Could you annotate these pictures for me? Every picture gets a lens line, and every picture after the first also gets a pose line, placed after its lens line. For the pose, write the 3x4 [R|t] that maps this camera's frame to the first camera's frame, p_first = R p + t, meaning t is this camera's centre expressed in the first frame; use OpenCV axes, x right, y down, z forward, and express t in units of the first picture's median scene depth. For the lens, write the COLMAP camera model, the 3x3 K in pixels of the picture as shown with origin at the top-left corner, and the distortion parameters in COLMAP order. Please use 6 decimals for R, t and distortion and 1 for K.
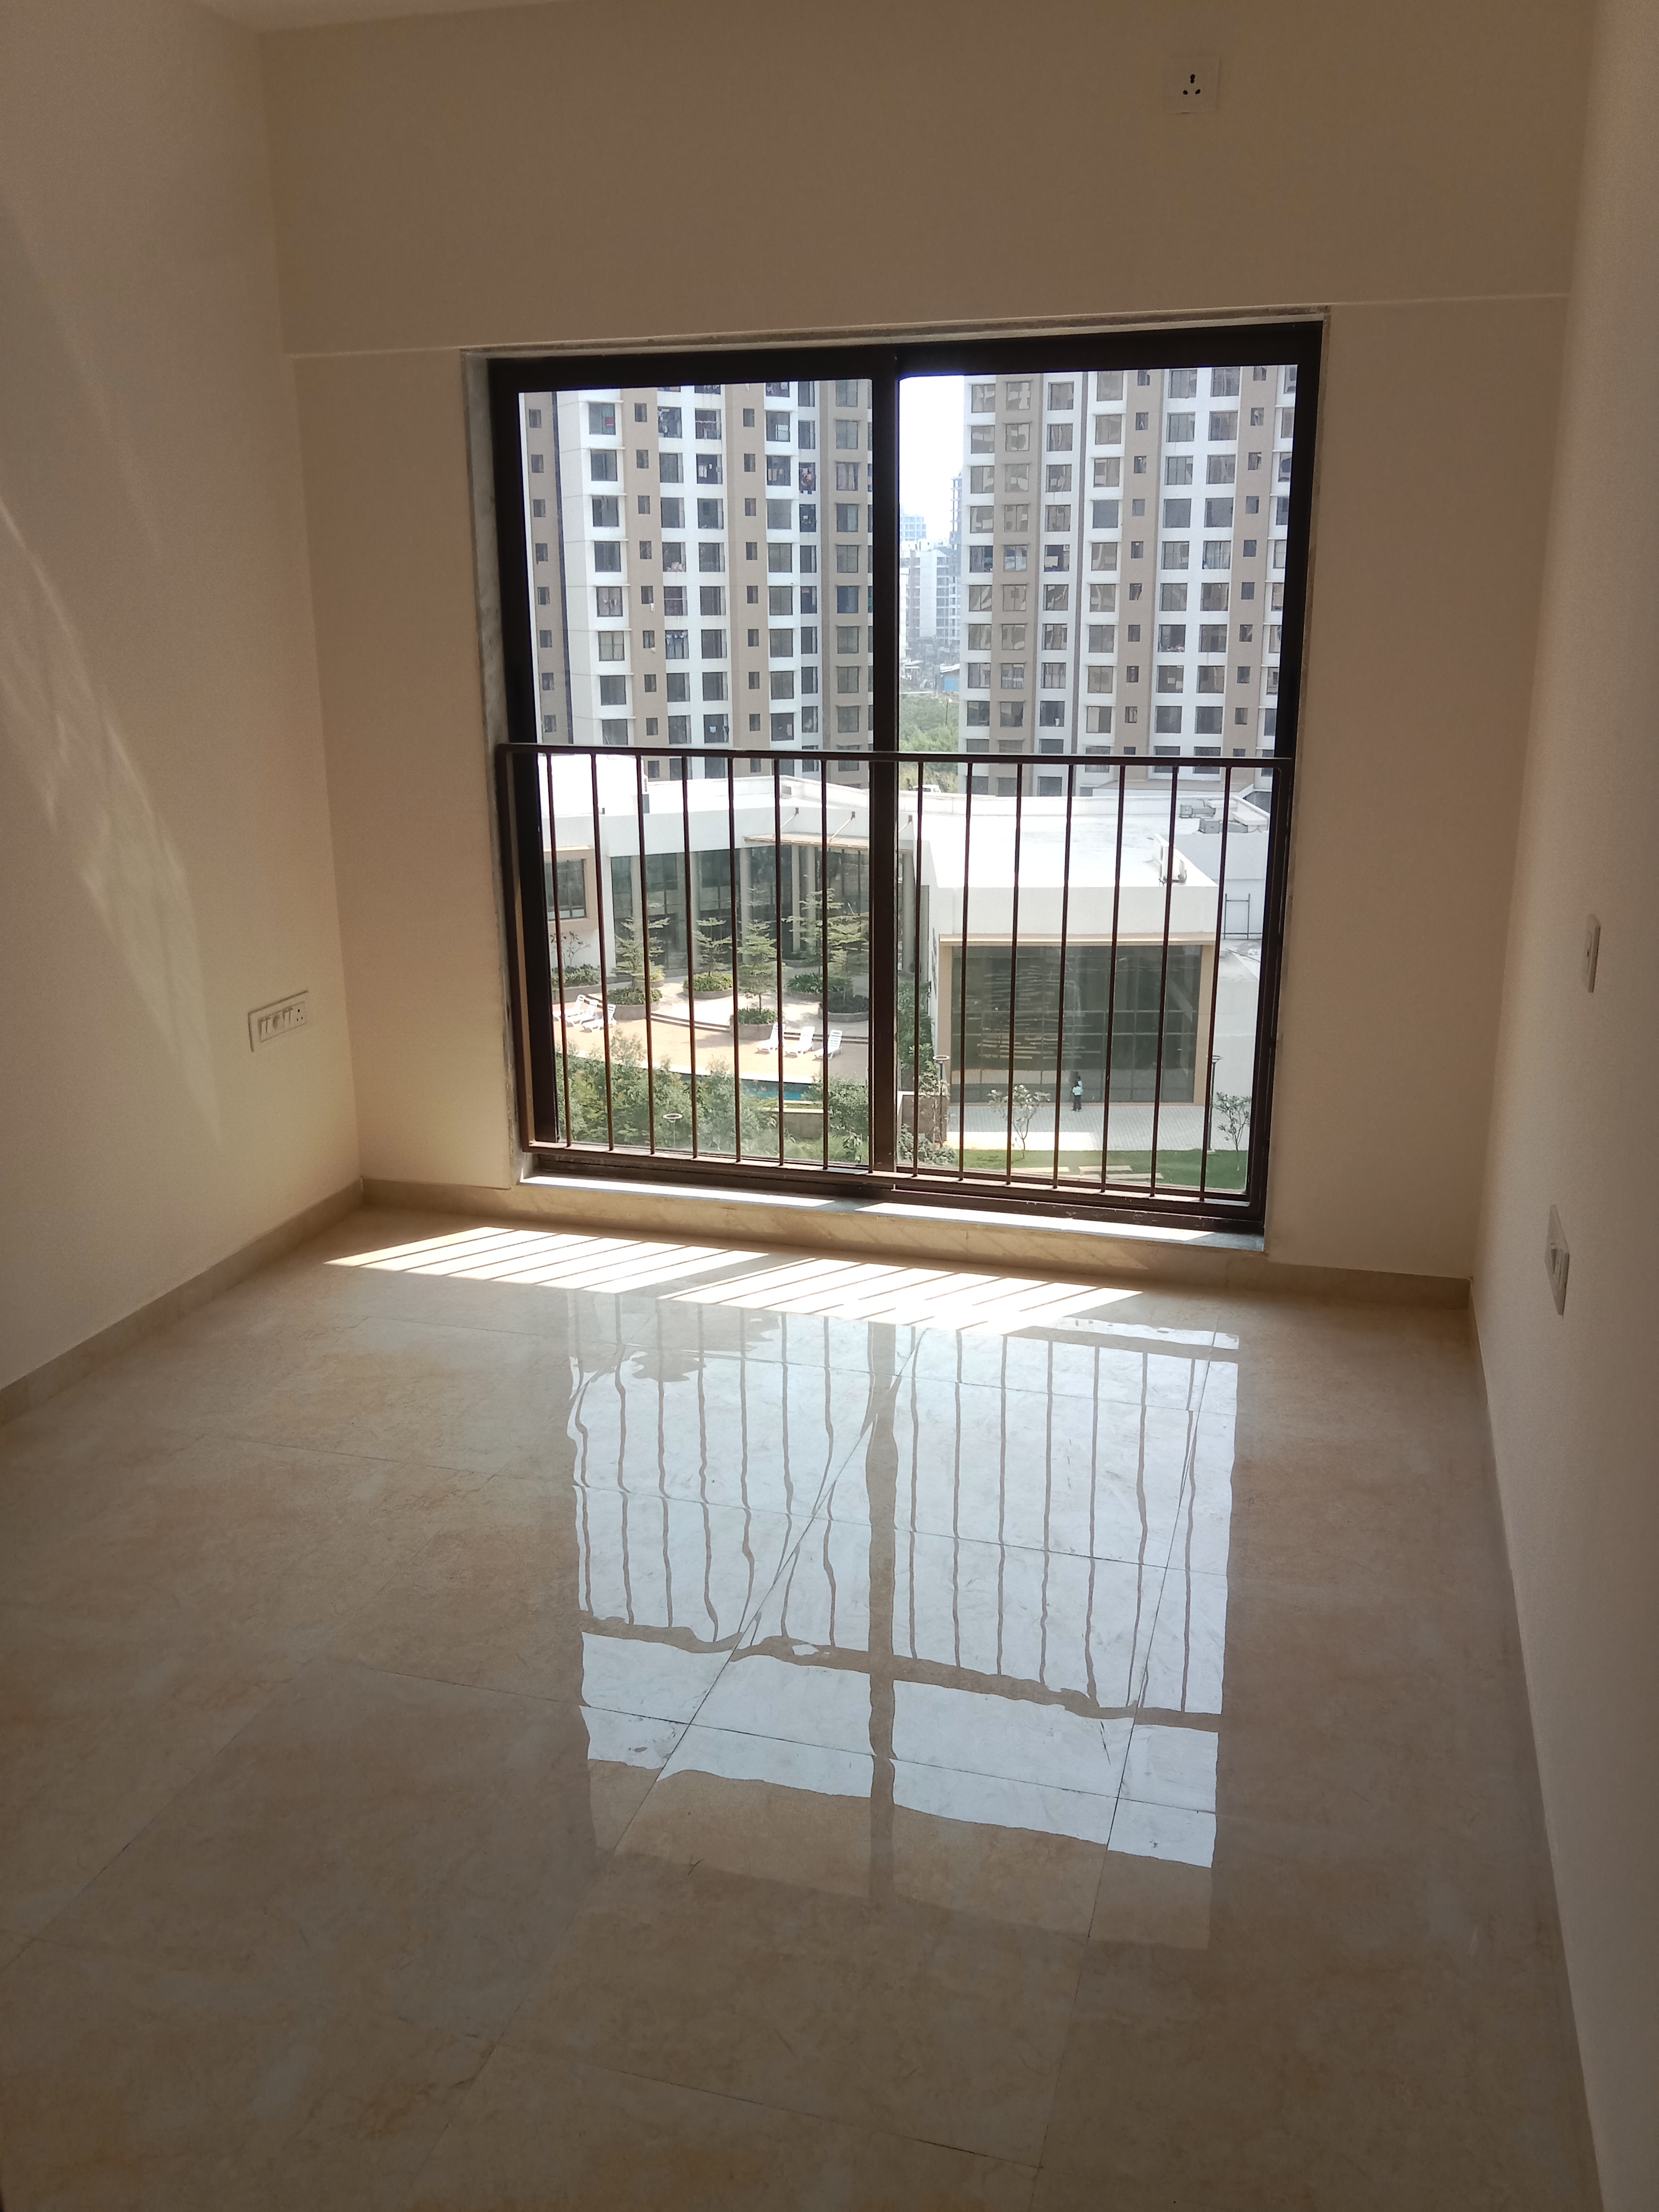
lens RADIAL K [[1764.4, 0, 829.5], [0, 1764.4, 1106.0], [0, 0, 1]] dist [0.002555, -0.009338]
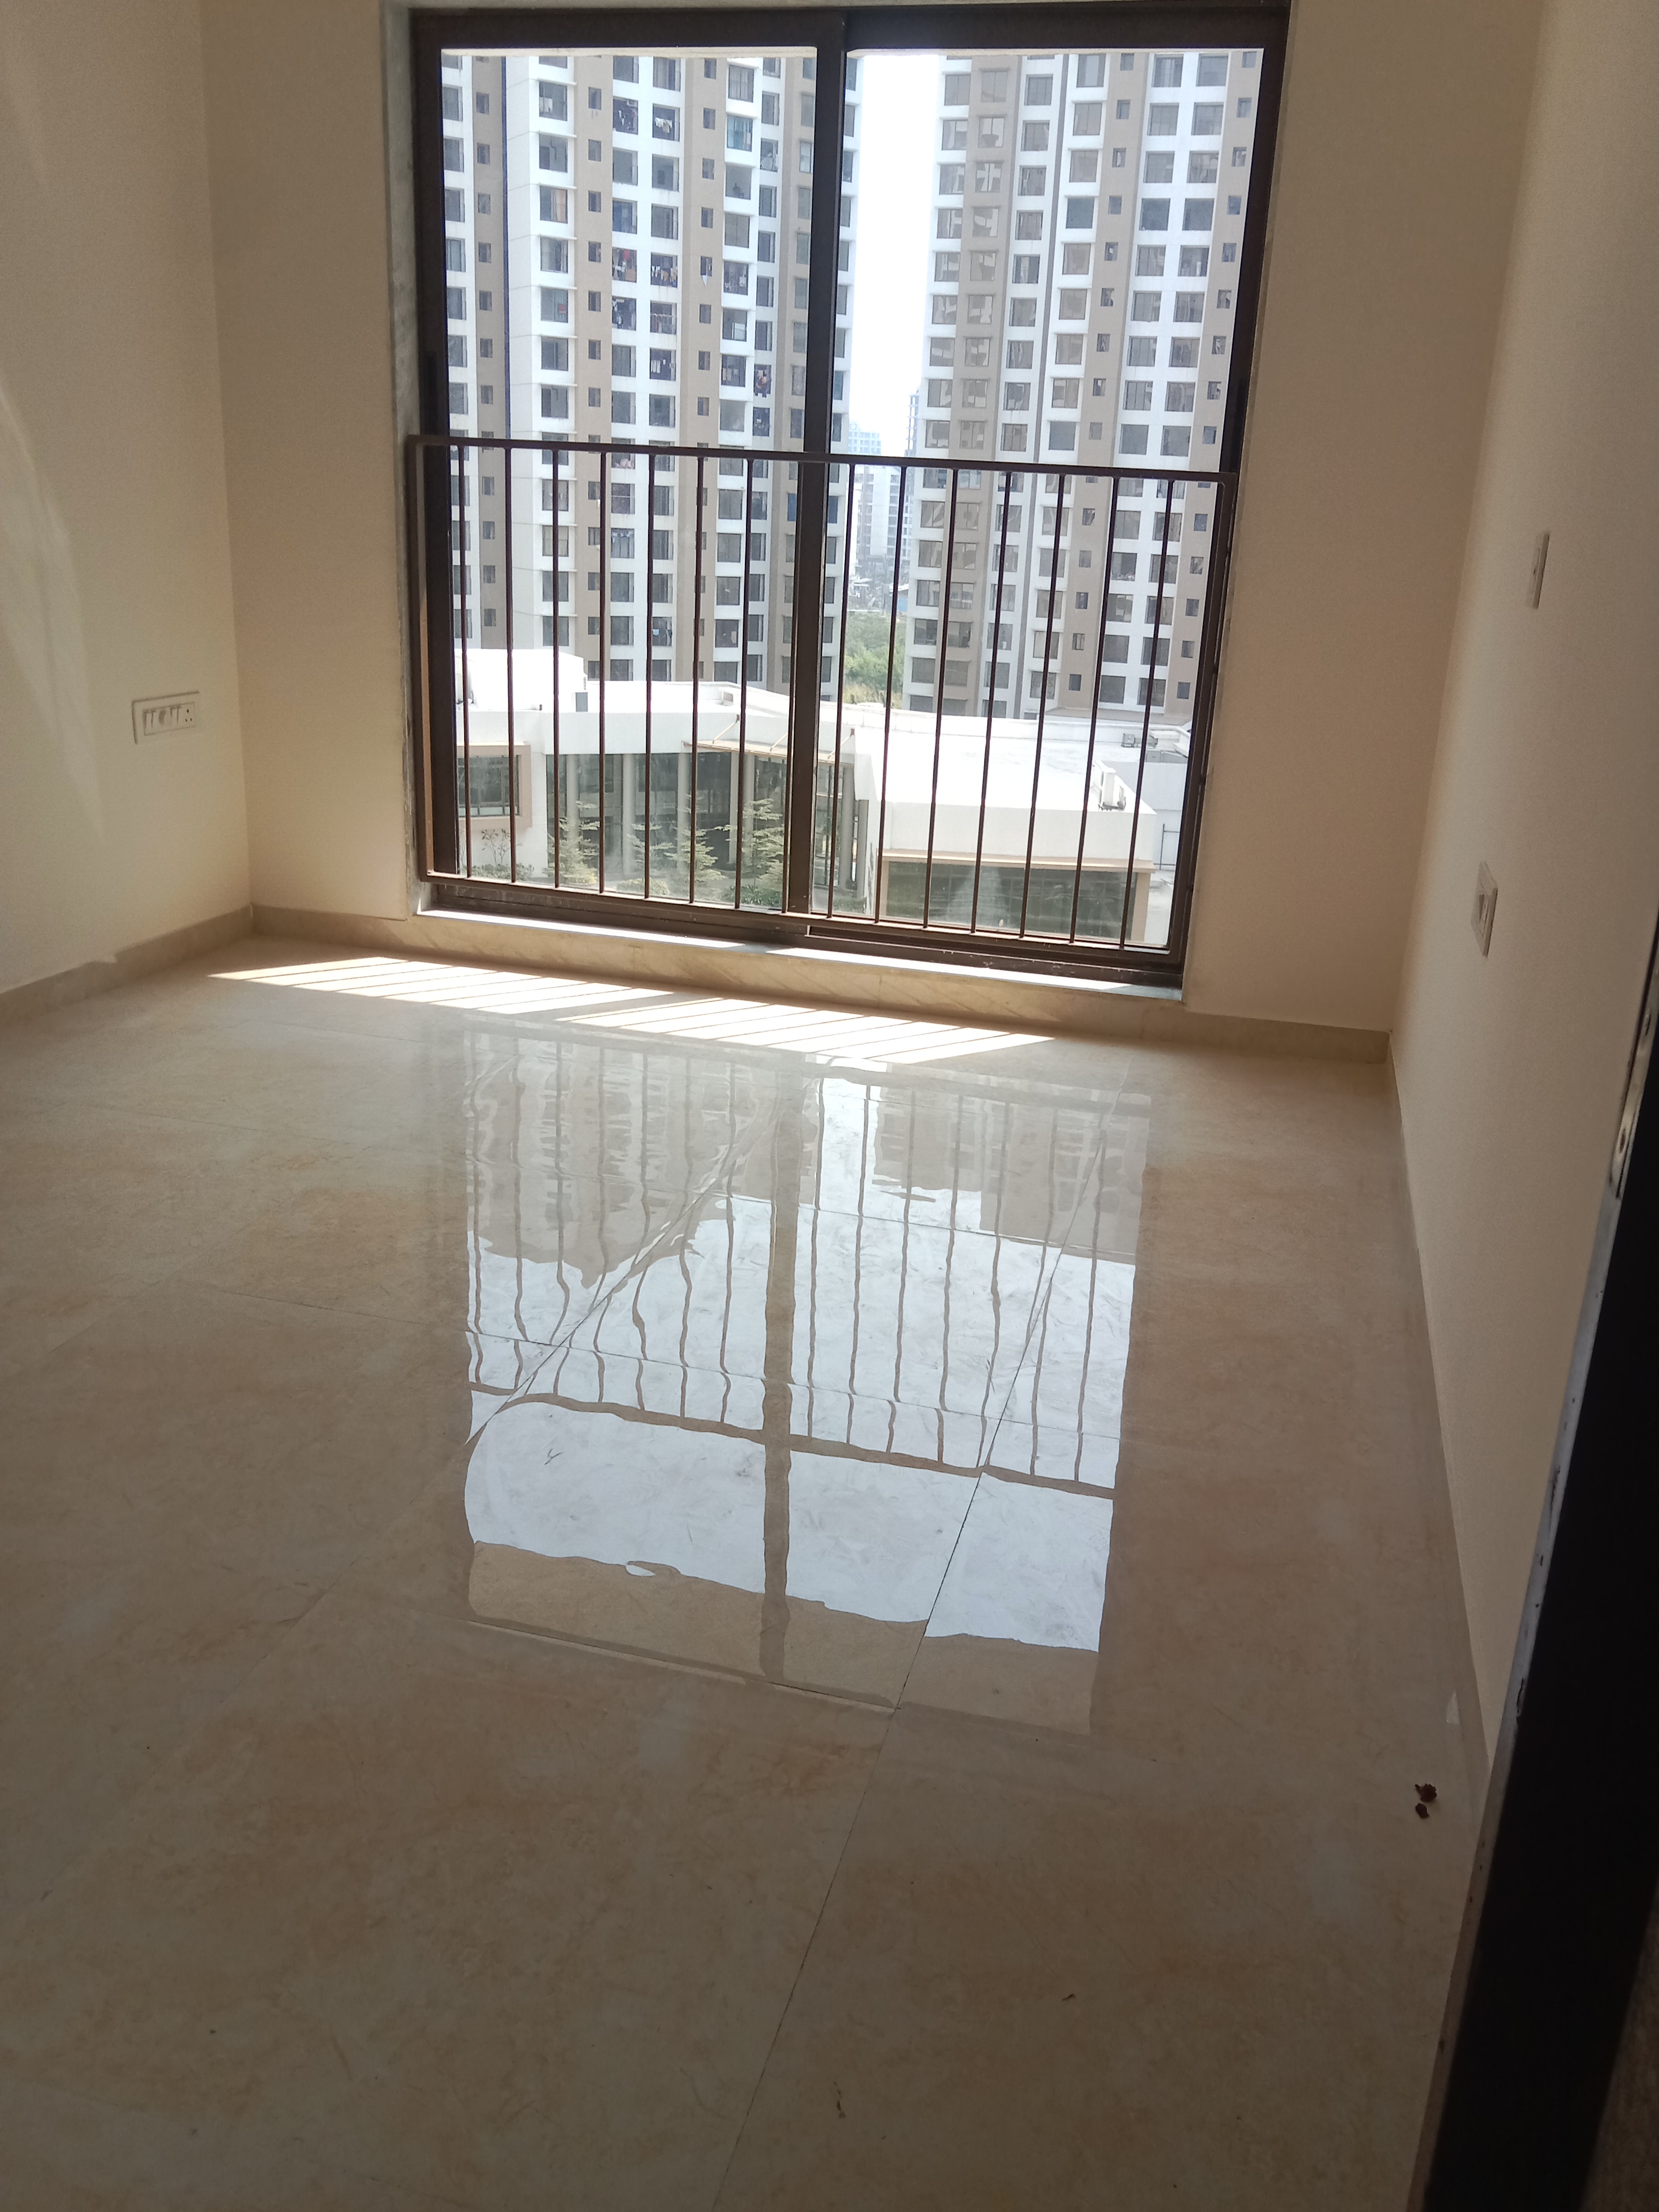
lens RADIAL K [[1750.4, 0, 830.8], [0, 1750.4, 1149.6], [0, 0, 1]] dist [-0.008786, -0.002008]
pose [[0.998370, 0.040548, 0.040167, 0.013859], [-0.042241, 0.998214, 0.042241, 0.108503], [-0.038382, -0.043869, 0.998300, 0.032693]]
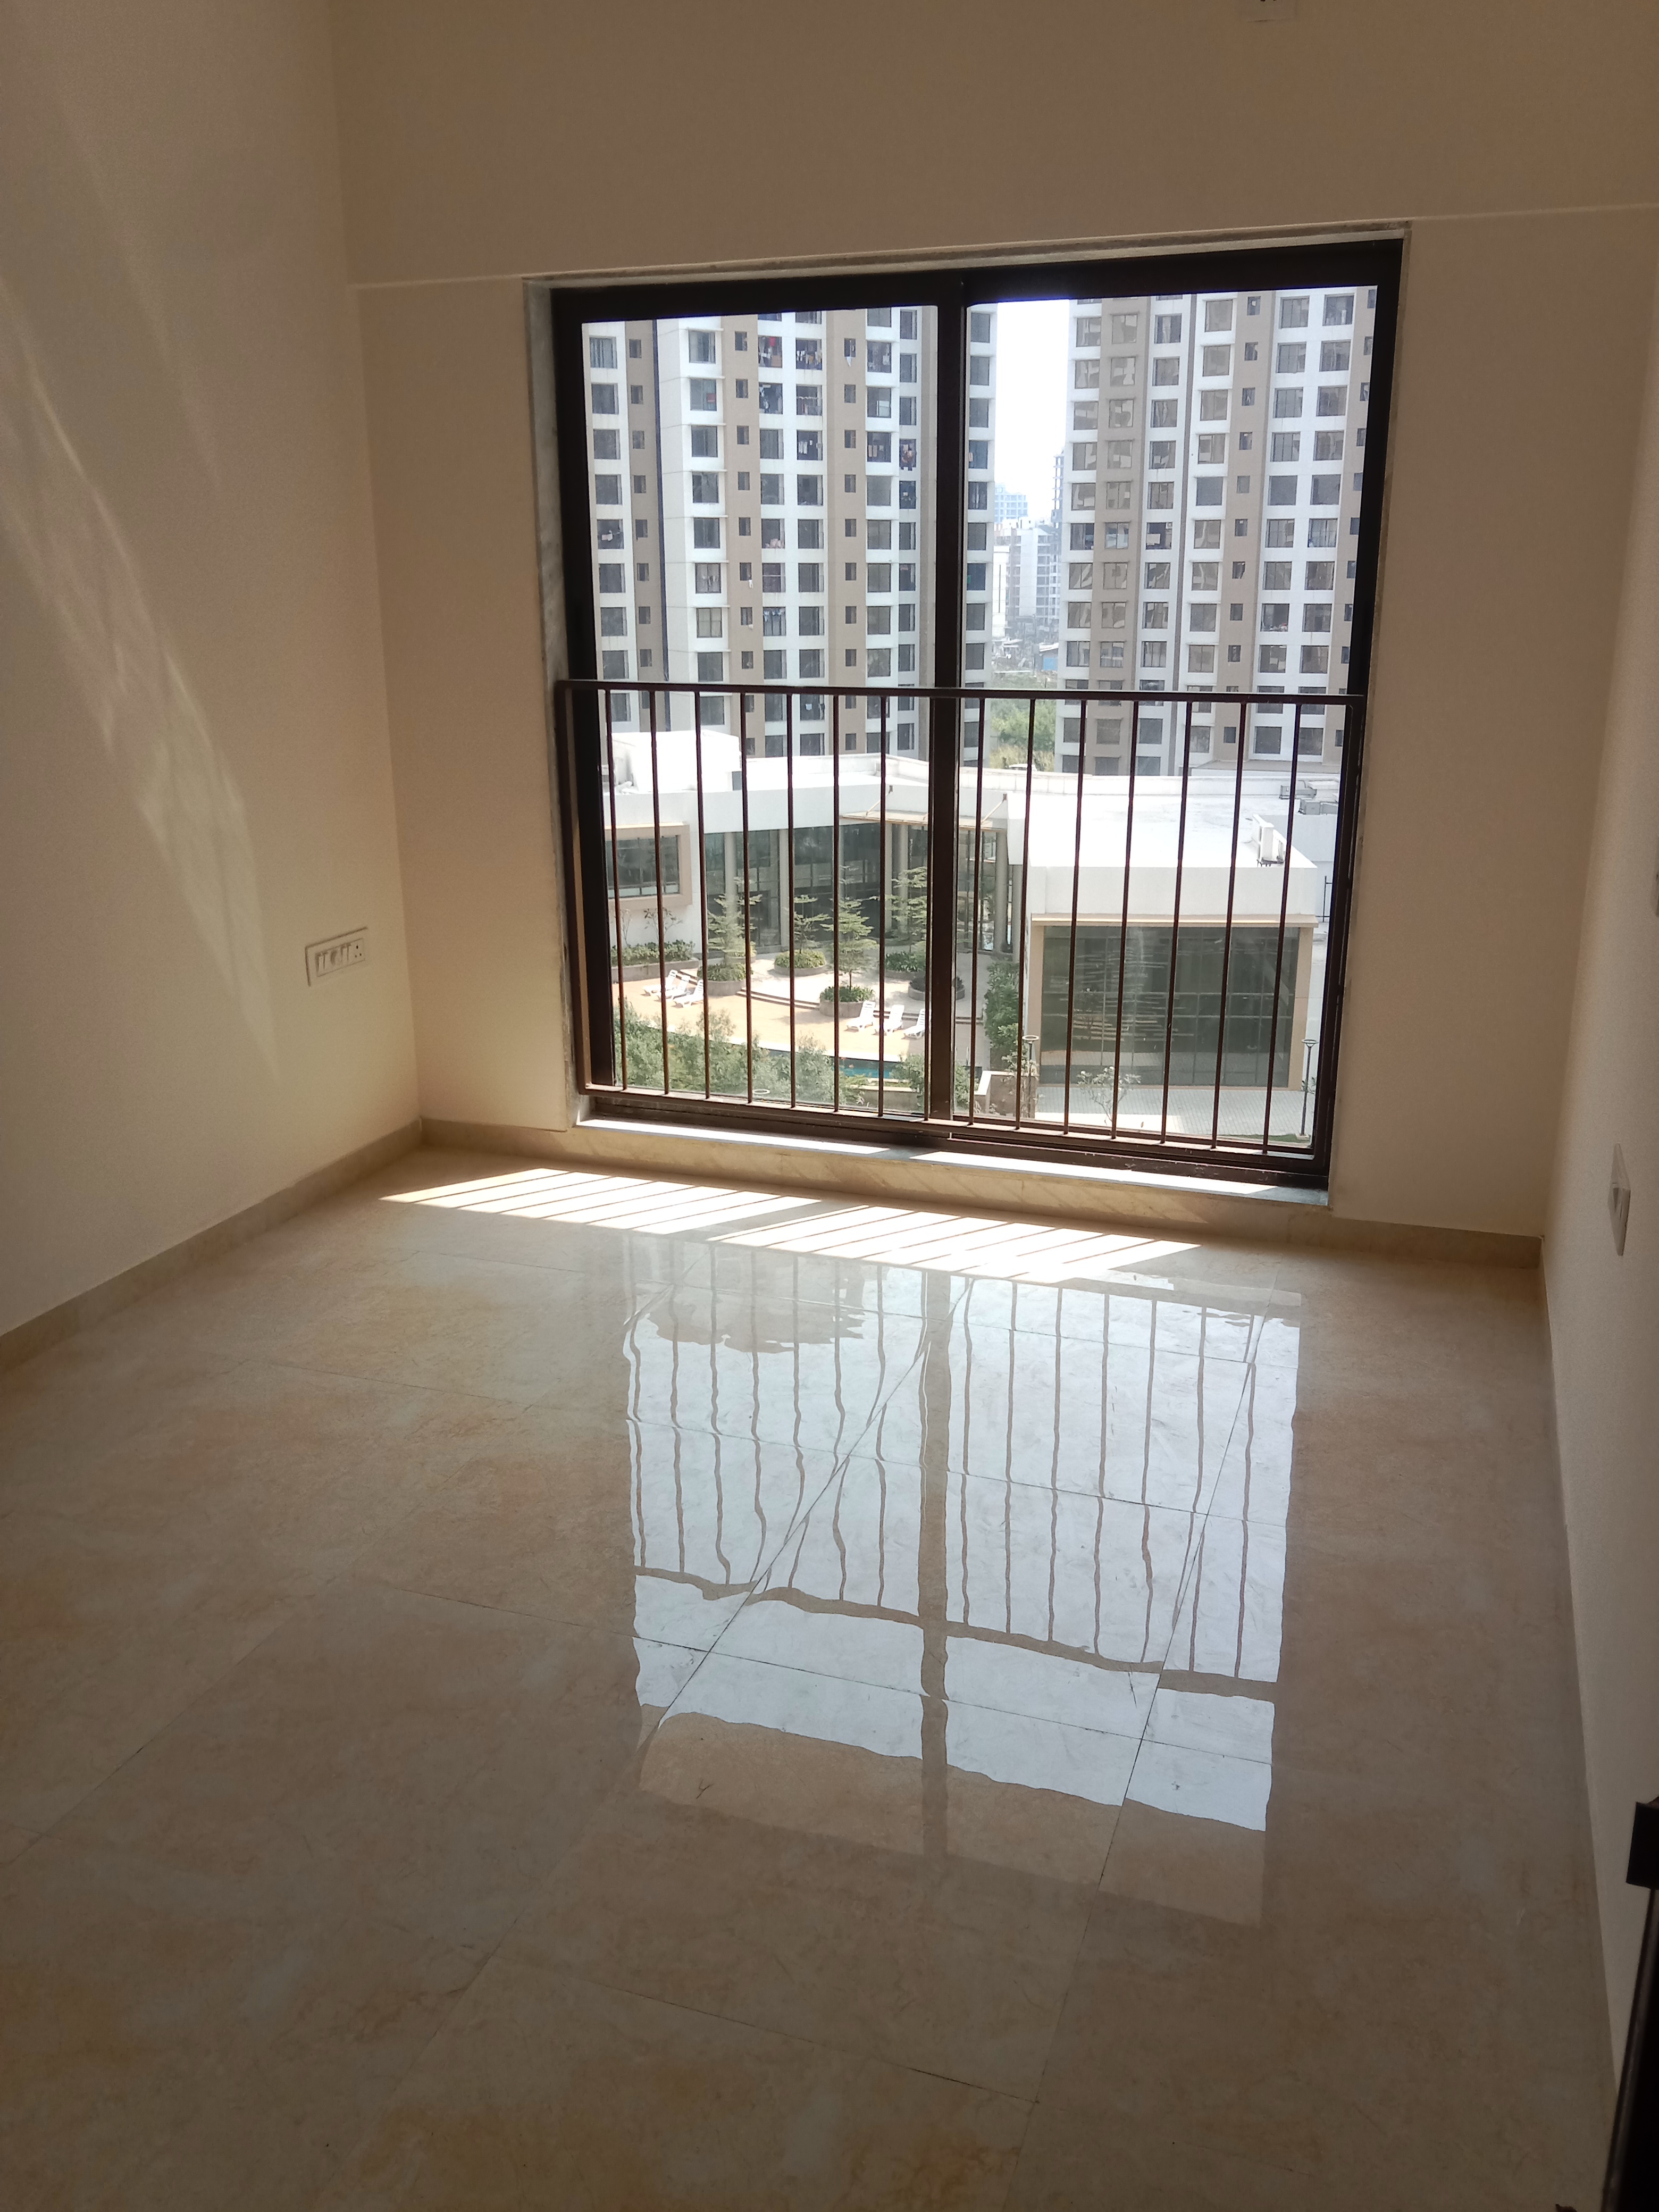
lens RADIAL K [[1759.3, 0, 841.7], [0, 1759.3, 1110.6], [0, 0, 1]] dist [-0.002676, -0.000981]
pose [[0.998635, 0.017828, -0.049086, 0.020601], [-0.017380, 0.999803, 0.009545, 0.020662], [0.049246, -0.008679, 0.998749, 0.014277]]
